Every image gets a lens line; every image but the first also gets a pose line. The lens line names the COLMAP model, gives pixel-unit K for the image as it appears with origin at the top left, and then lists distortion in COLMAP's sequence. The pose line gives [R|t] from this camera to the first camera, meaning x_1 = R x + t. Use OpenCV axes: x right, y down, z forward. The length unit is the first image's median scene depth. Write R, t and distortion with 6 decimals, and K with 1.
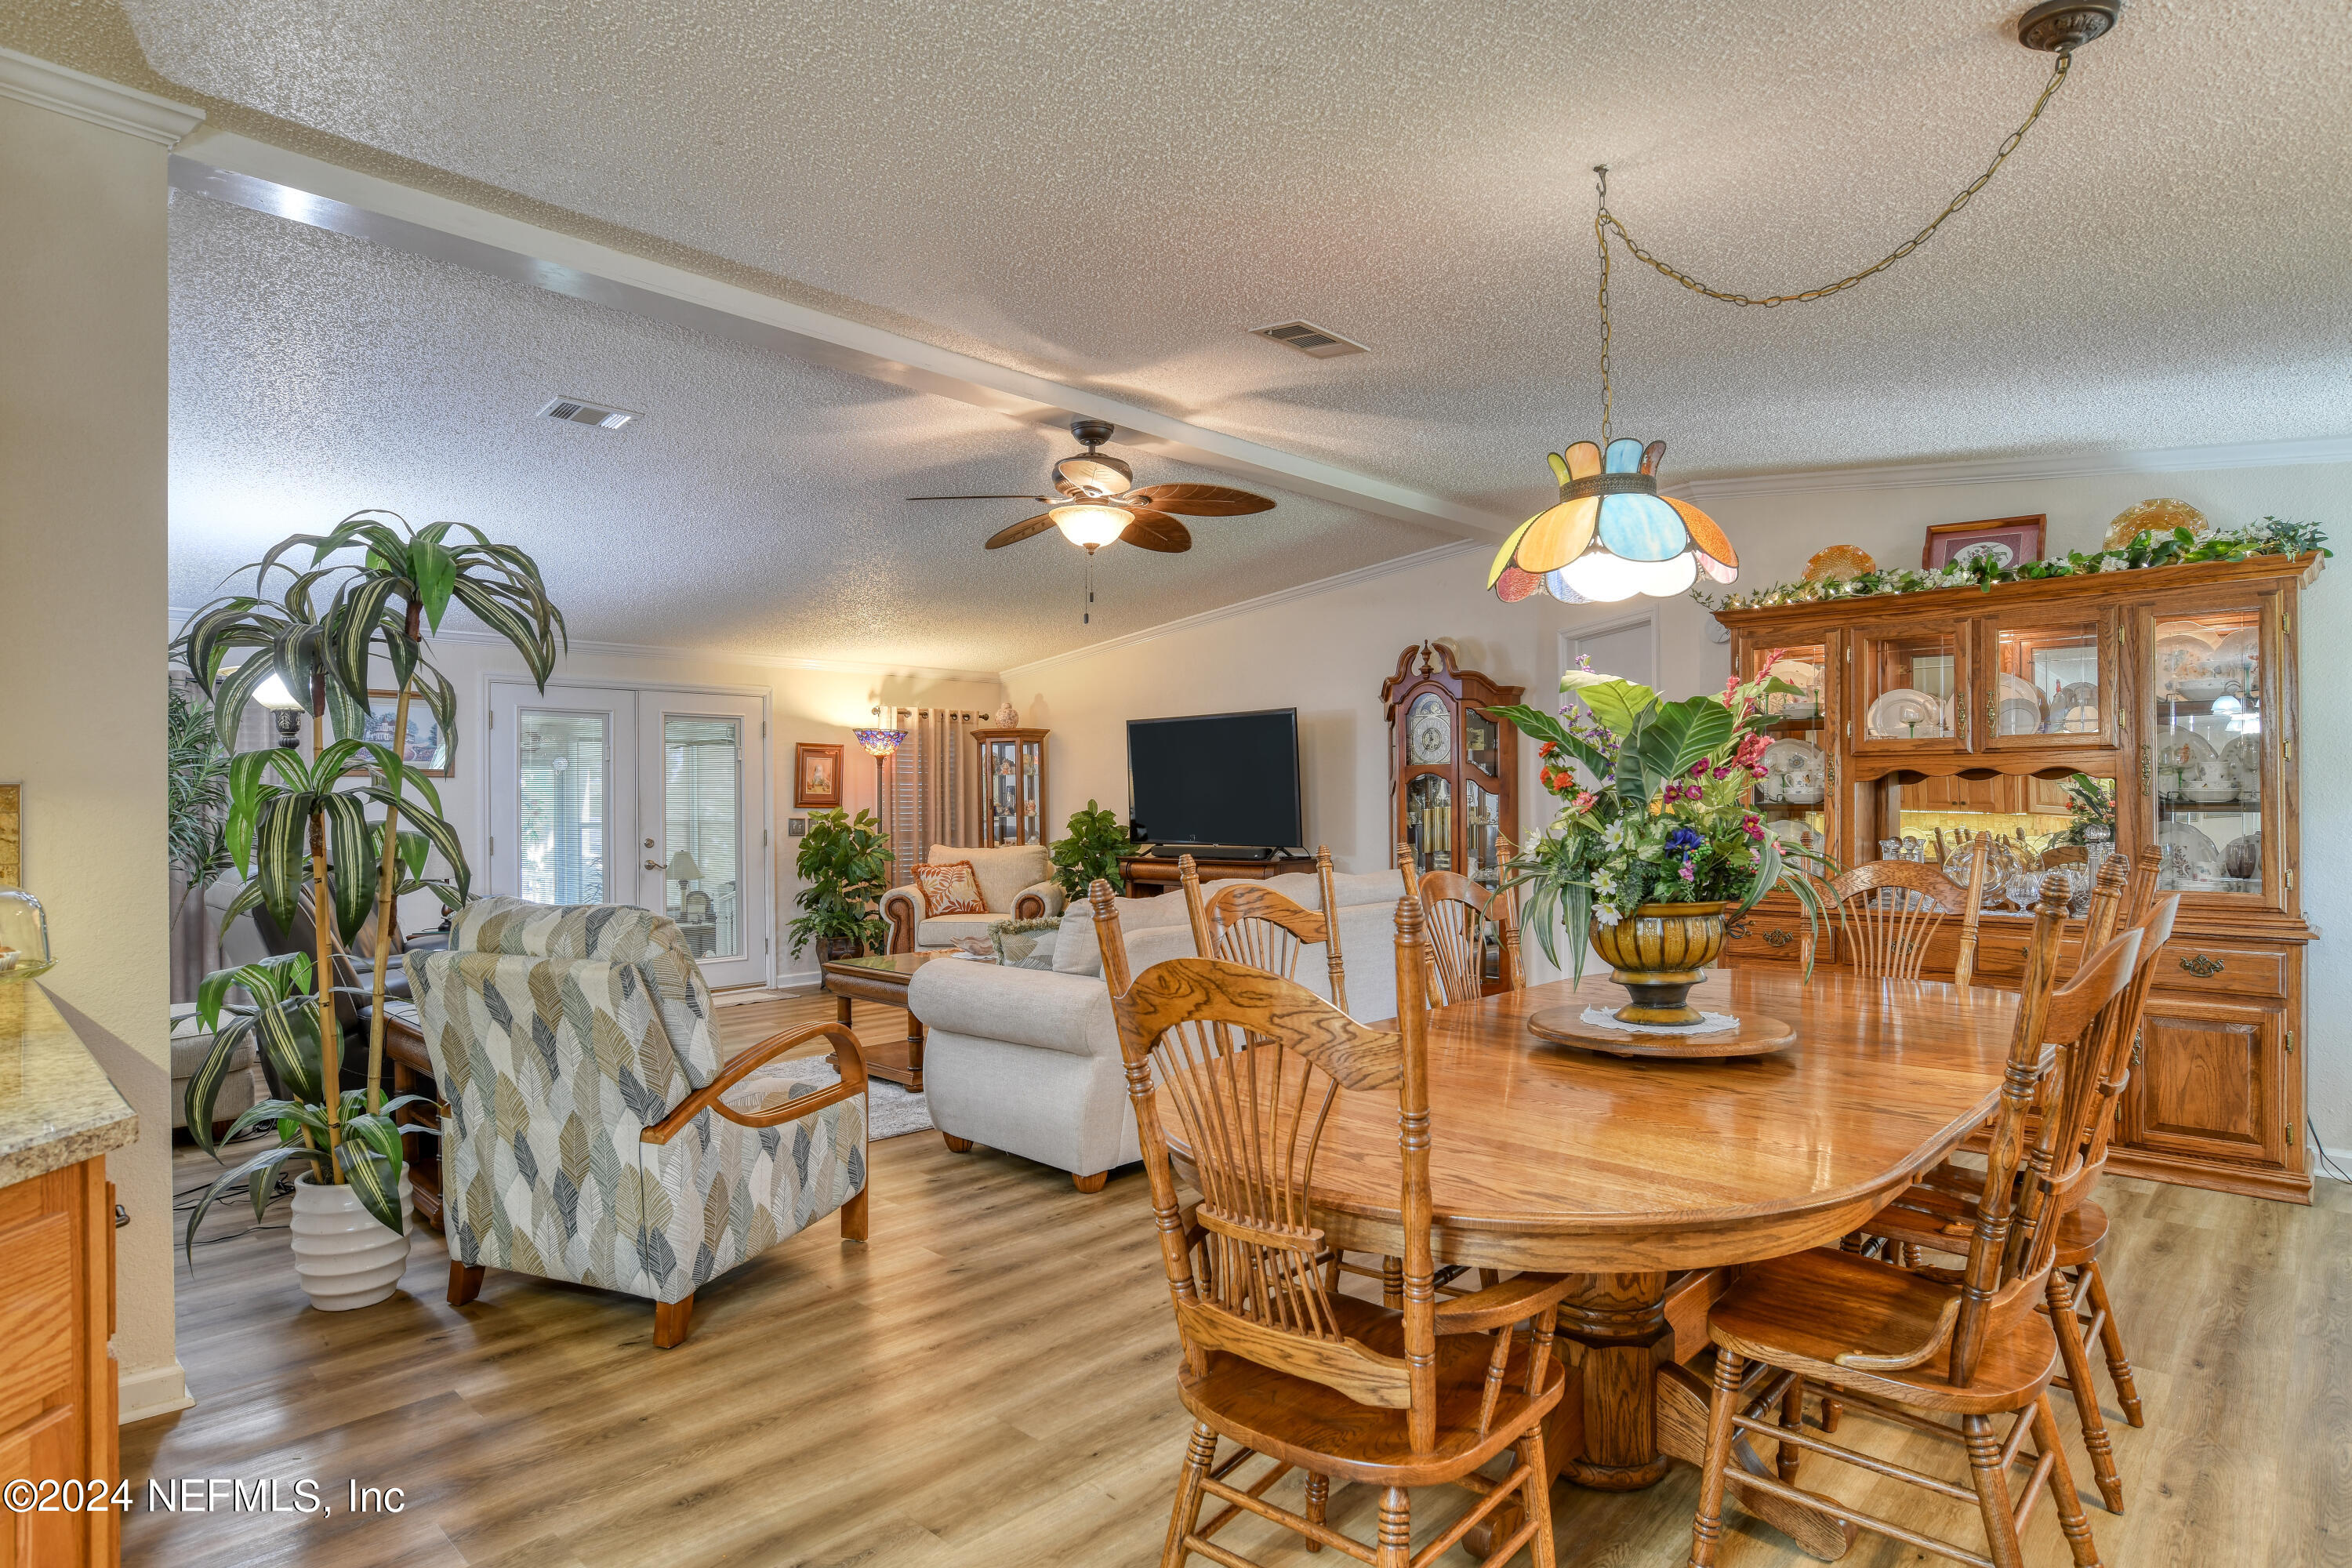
lens RADIAL K [[1266.8, 0, 1137.5], [0, 1266.8, 791.6], [0, 0, 1]] dist [-0.060111, 0.030910]
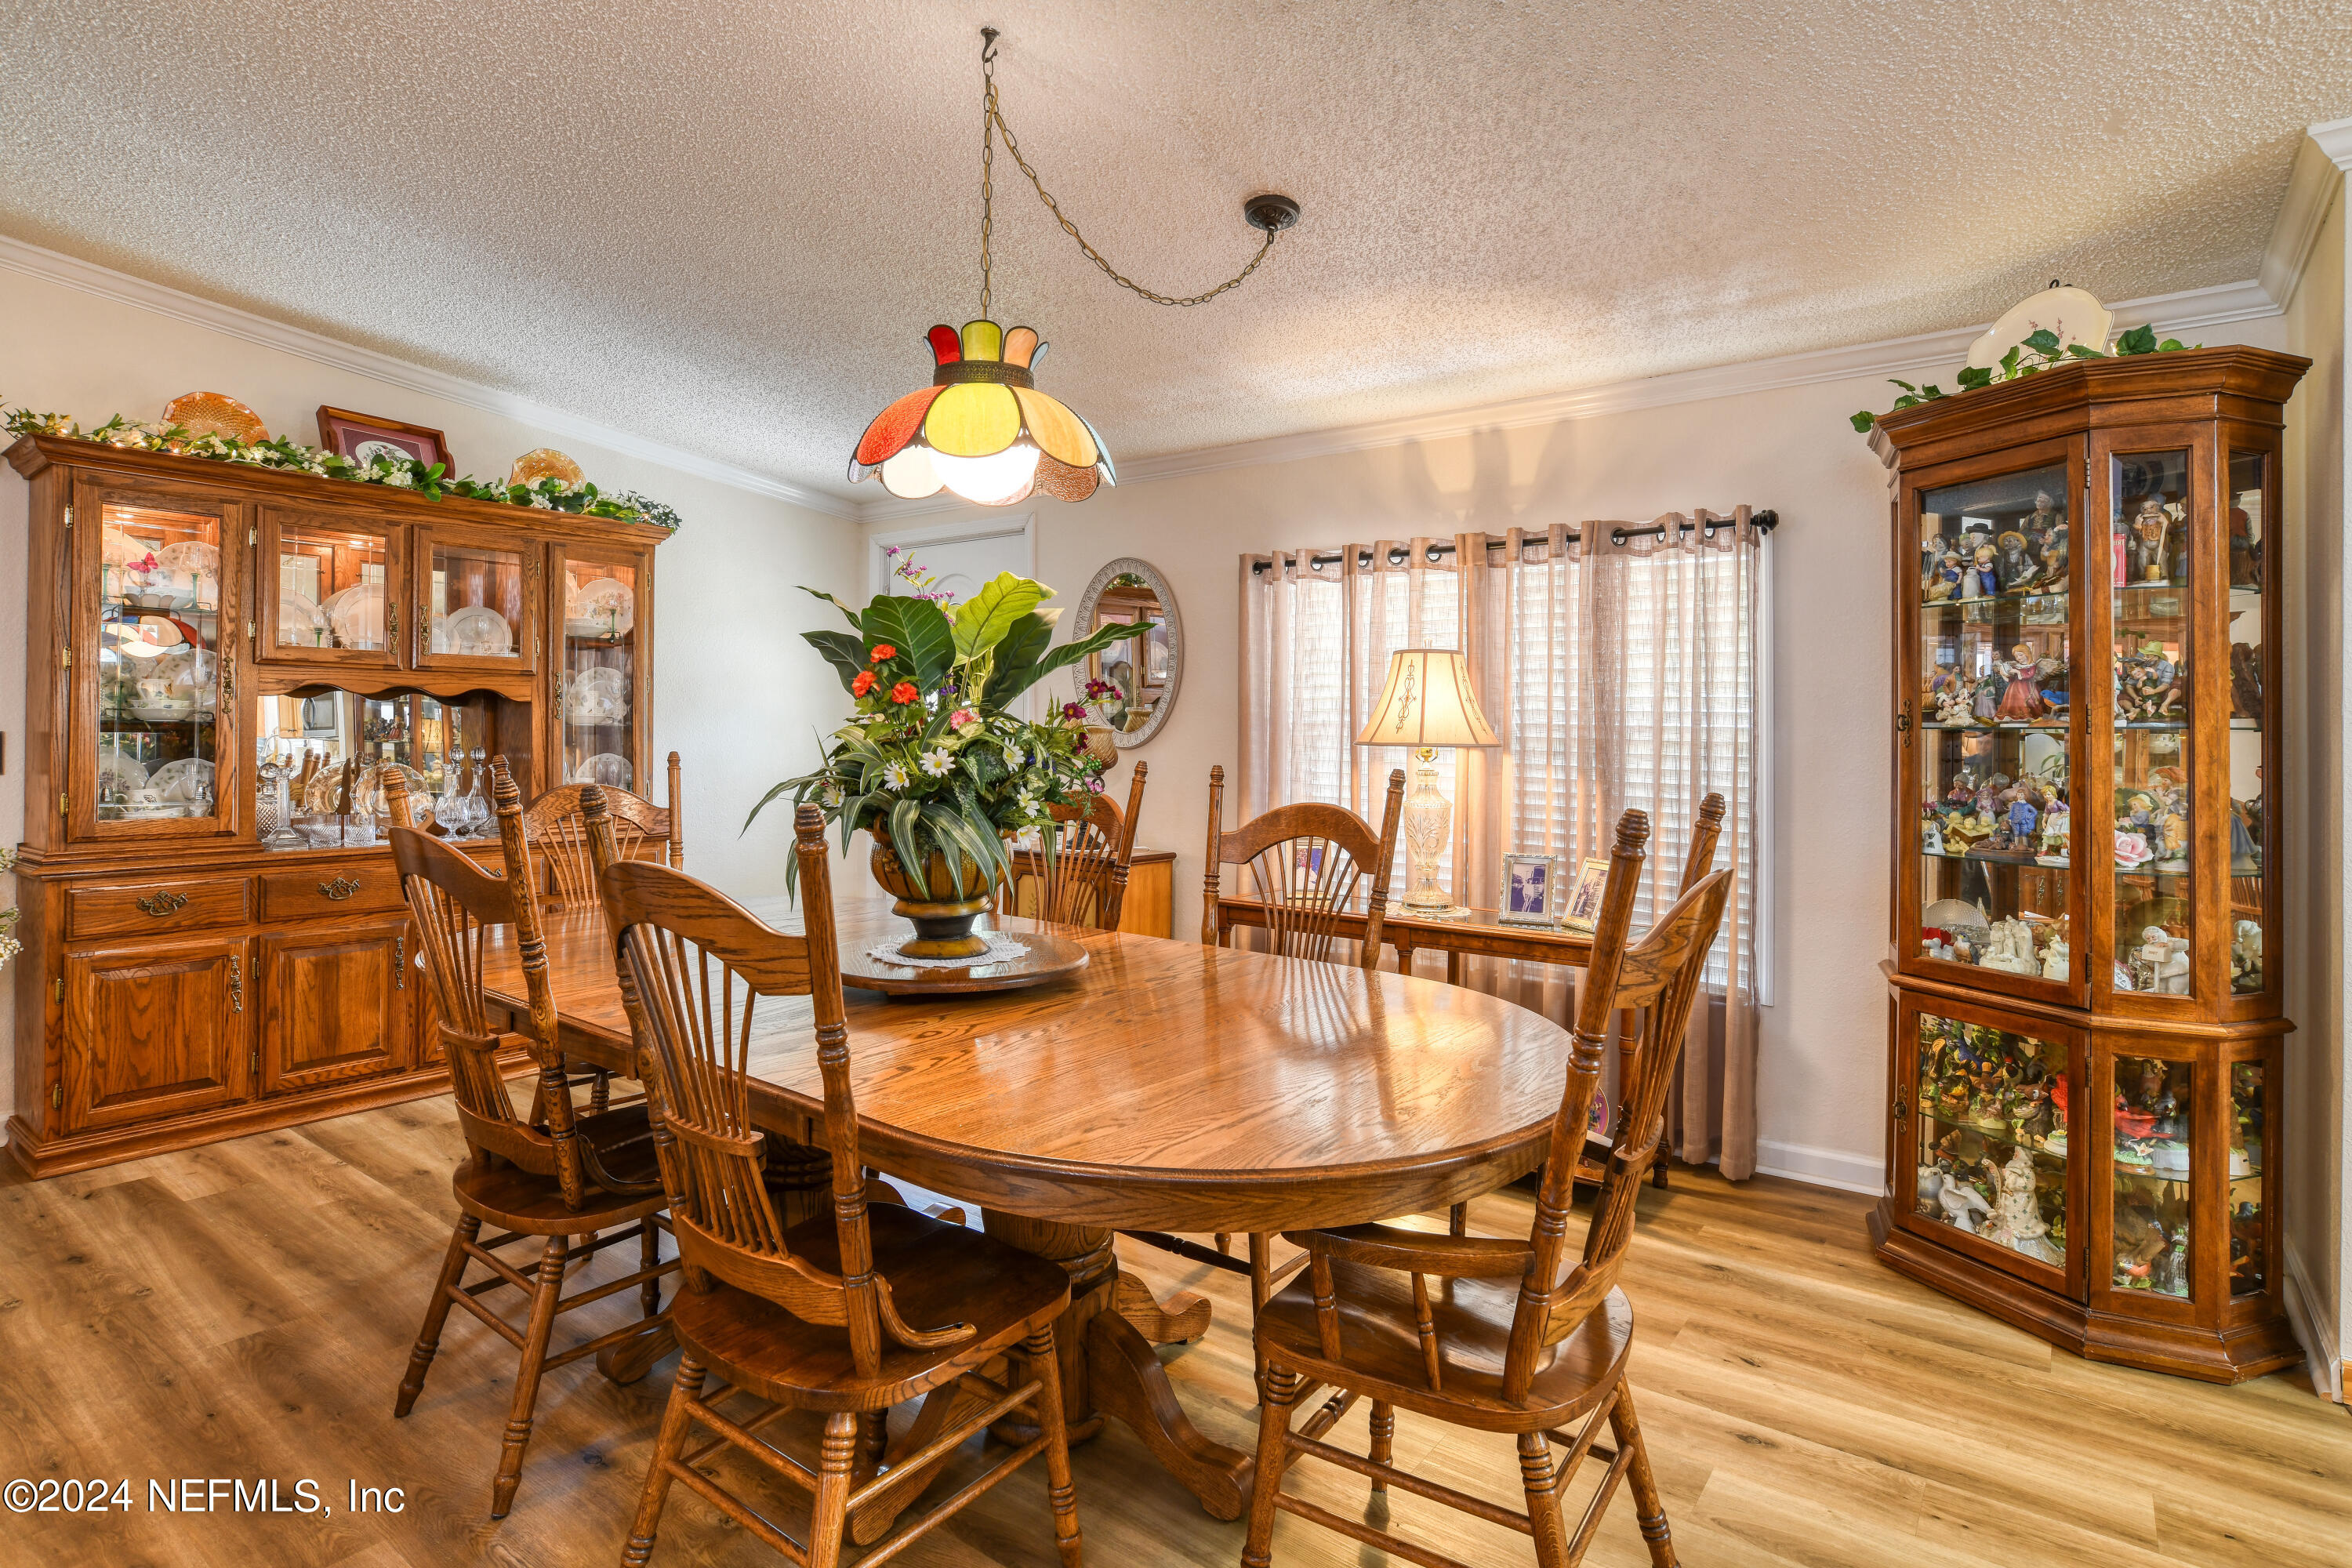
lens RADIAL K [[1176.5, 0, 1174.5], [0, 1176.5, 719.6], [0, 0, 1]] dist [-0.001342, 0.000007]
pose [[-0.141869, 0.013575, 0.989792, -0.281540], [-0.013598, 0.999785, -0.015661, 0.011859], [-0.989792, -0.015681, -0.141654, 0.567288]]
